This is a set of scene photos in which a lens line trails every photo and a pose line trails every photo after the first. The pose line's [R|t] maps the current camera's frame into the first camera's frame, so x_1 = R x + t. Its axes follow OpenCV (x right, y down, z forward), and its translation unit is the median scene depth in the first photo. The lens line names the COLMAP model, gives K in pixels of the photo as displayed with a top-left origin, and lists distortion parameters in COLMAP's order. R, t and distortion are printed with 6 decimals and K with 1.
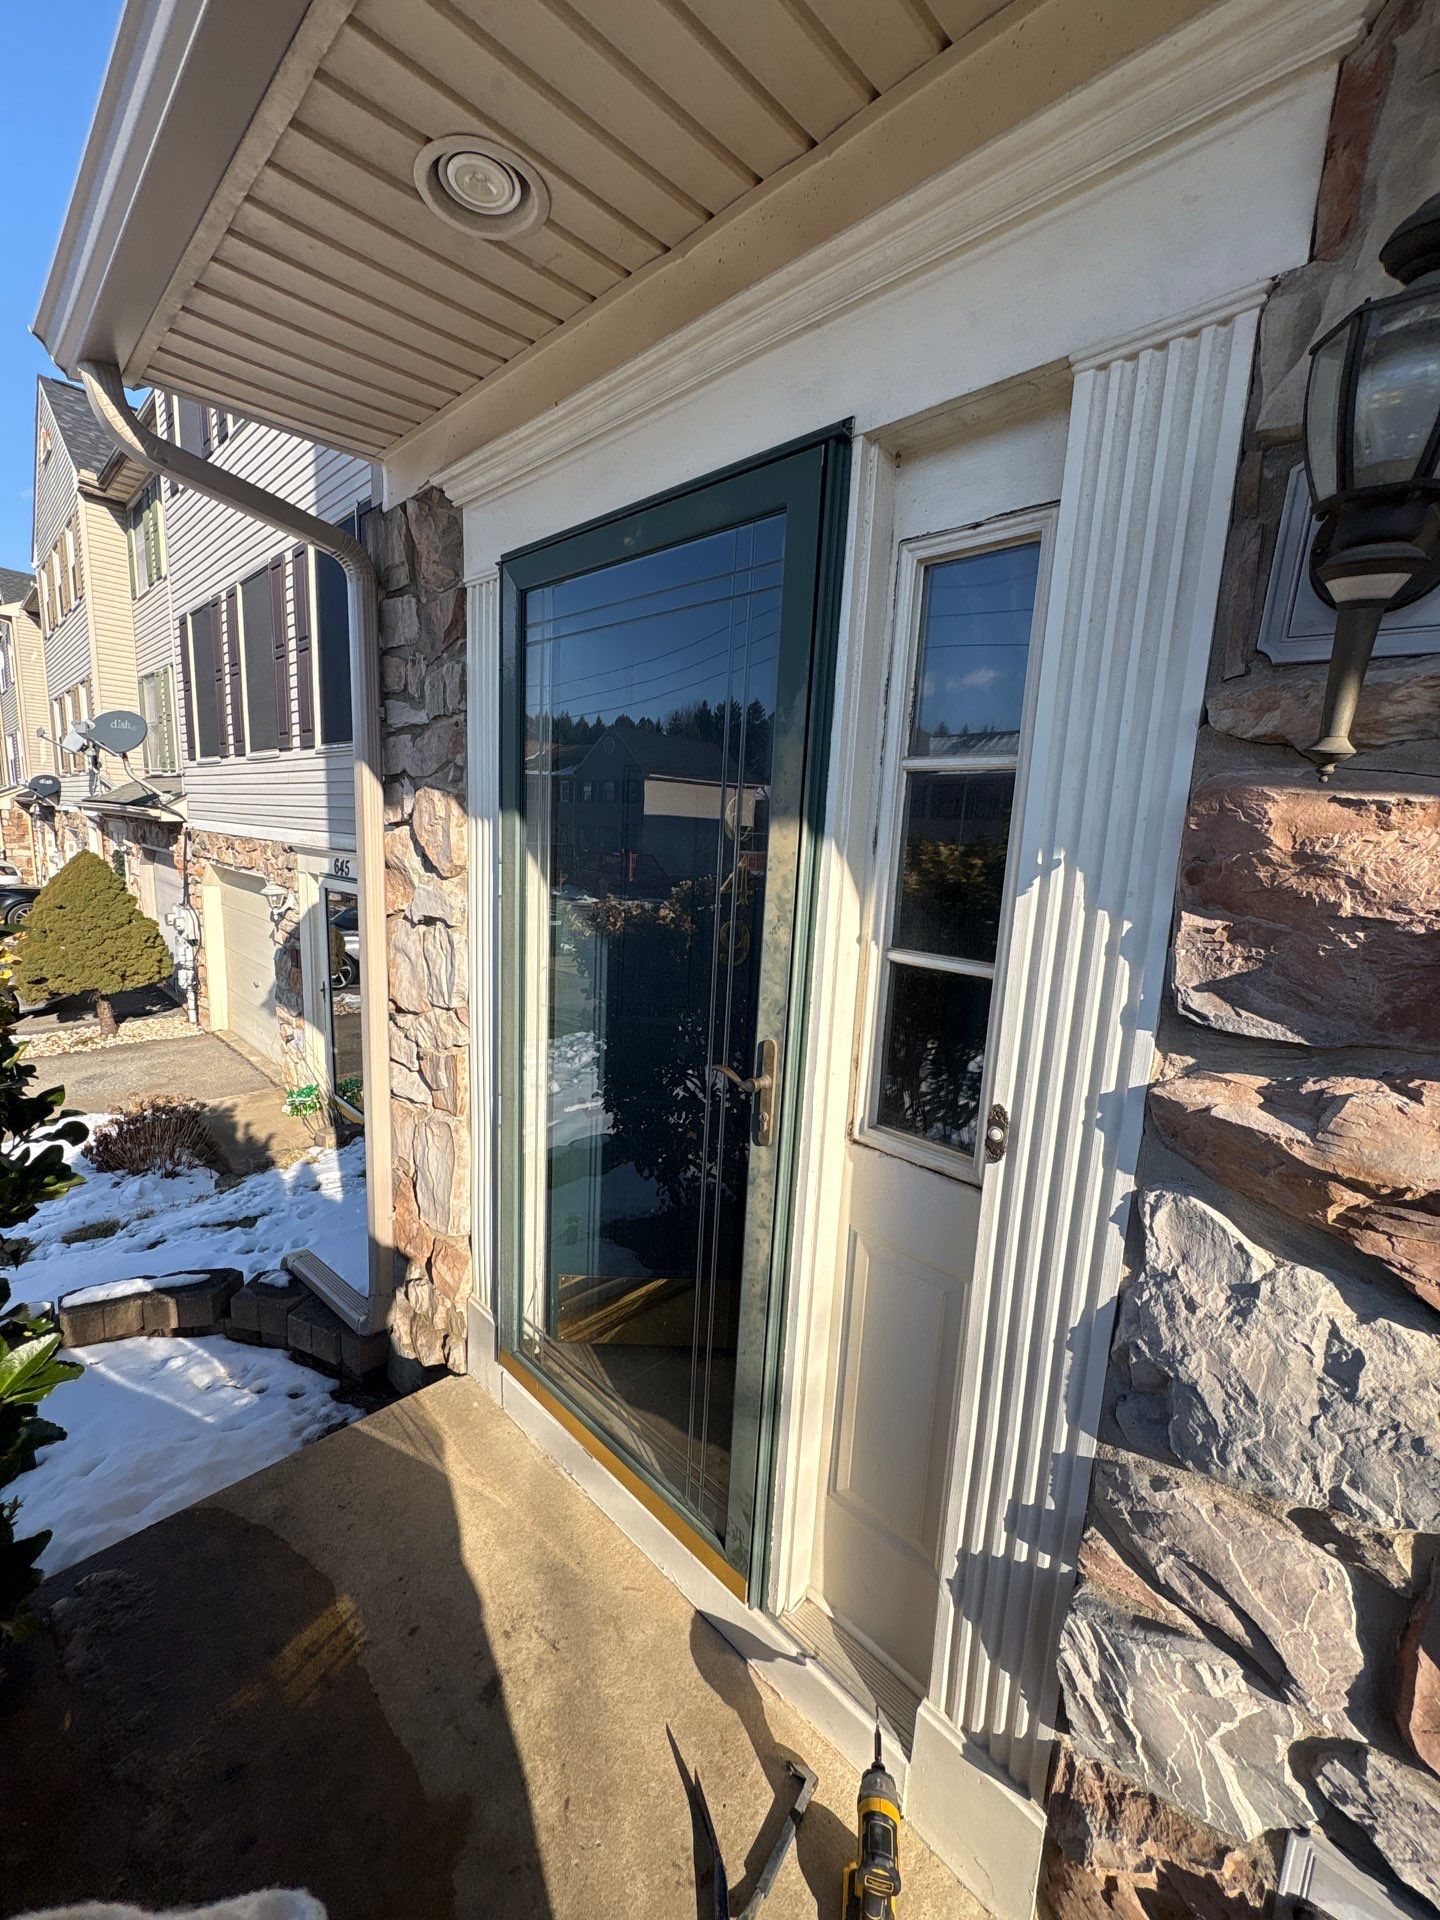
lens RADIAL K [[757.5, 0, 725.9], [0, 757.5, 954.1], [0, 0, 1]] dist [0.001437, -0.000546]
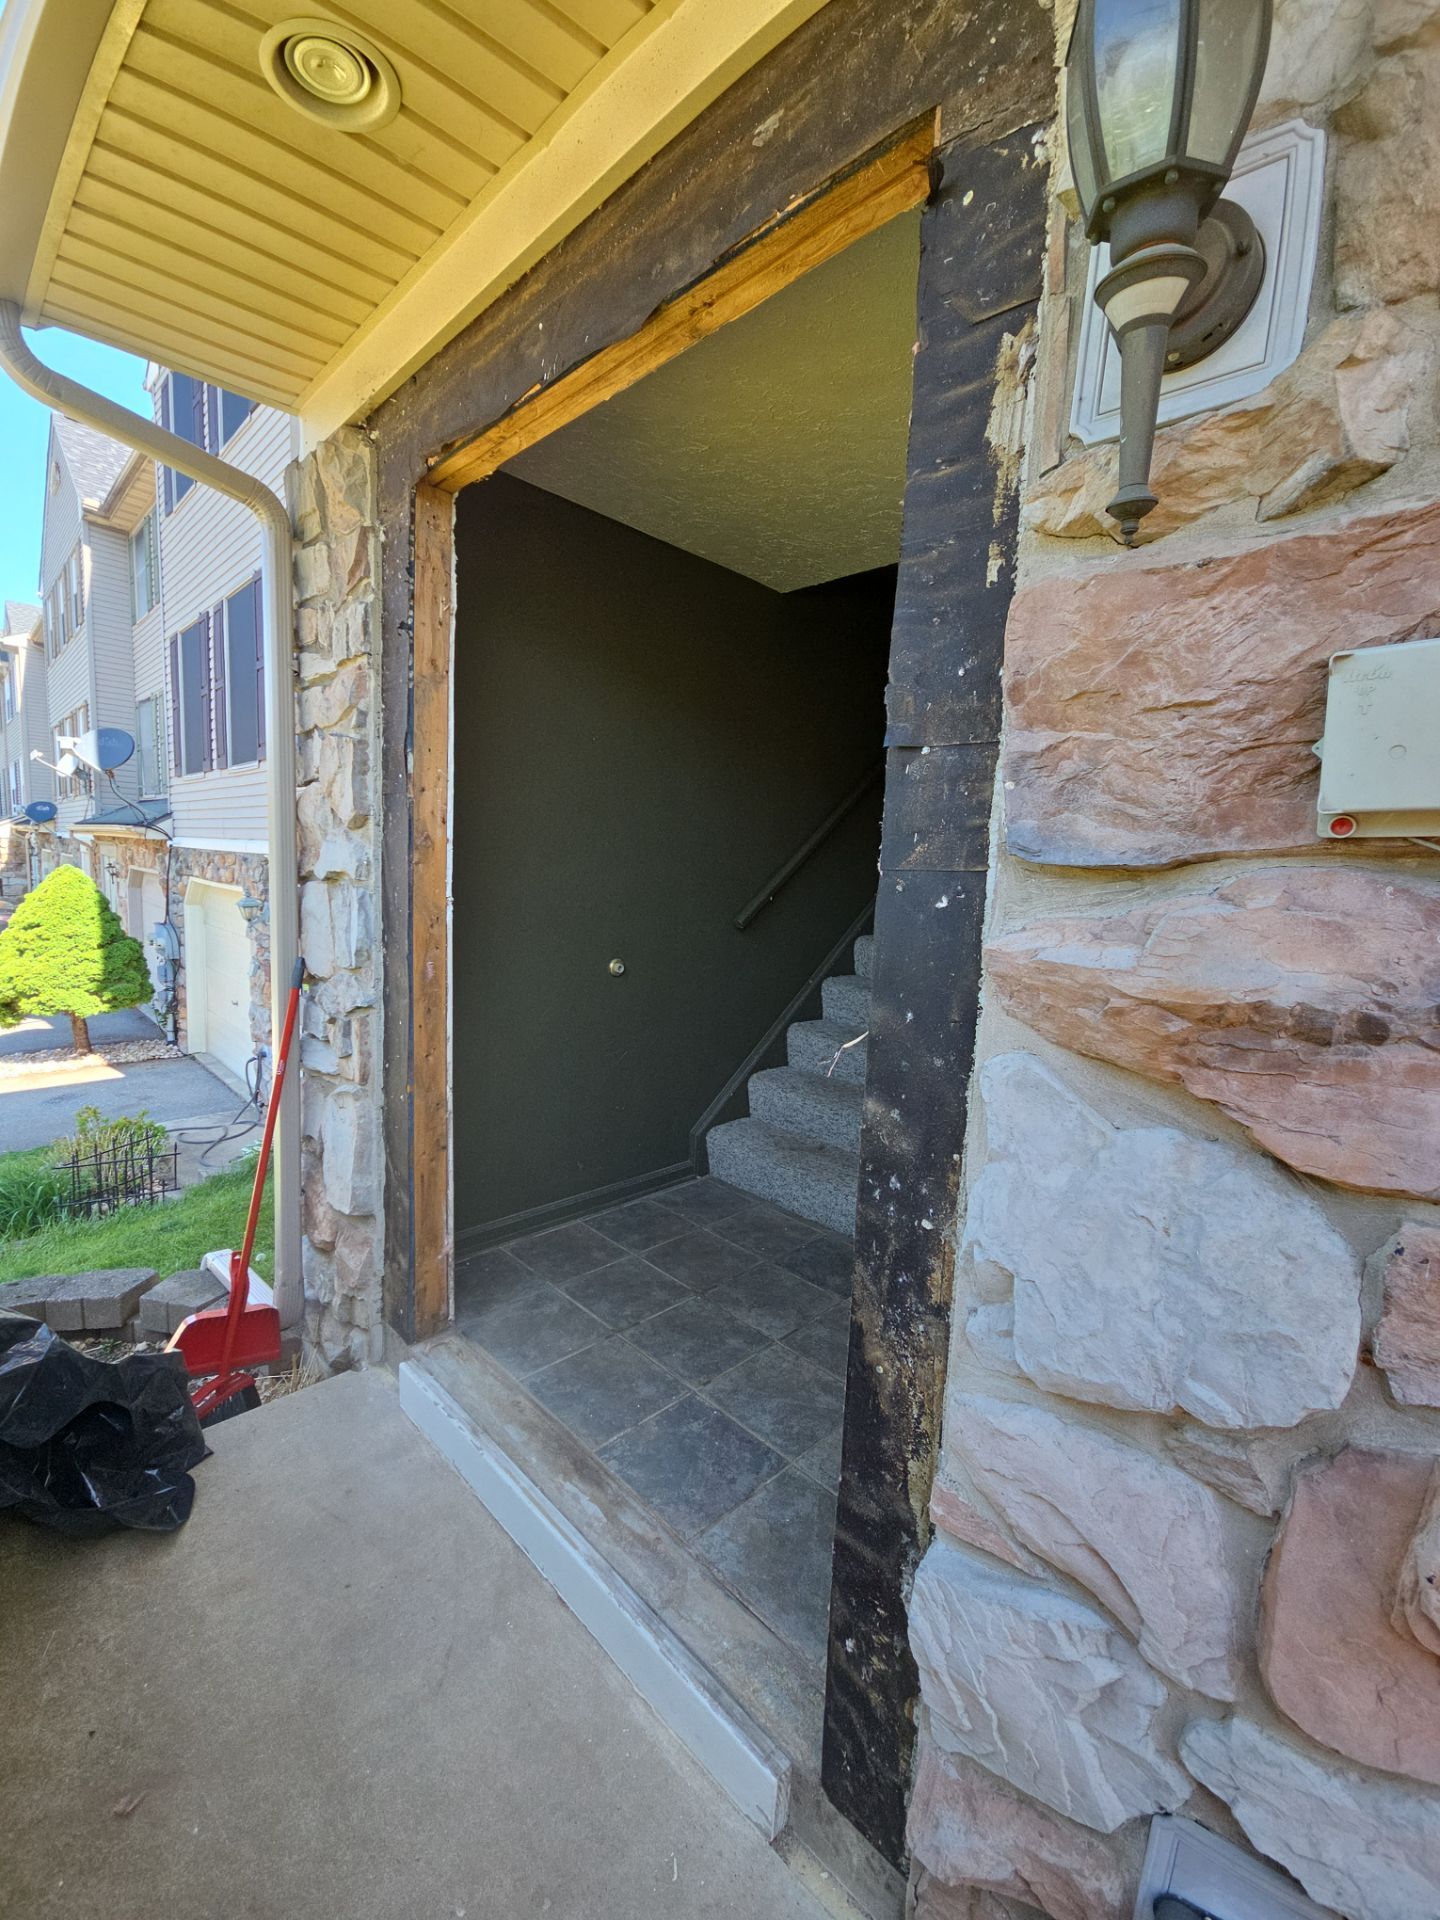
lens RADIAL K [[781.2, 0, 715.0], [0, 781.2, 950.5], [0, 0, 1]] dist [0.015565, -0.009040]
pose [[0.999654, -0.000315, -0.026284, 0.204765], [-0.000983, 0.998780, -0.049374, 0.175566], [0.026267, 0.049383, 0.998434, 0.057054]]
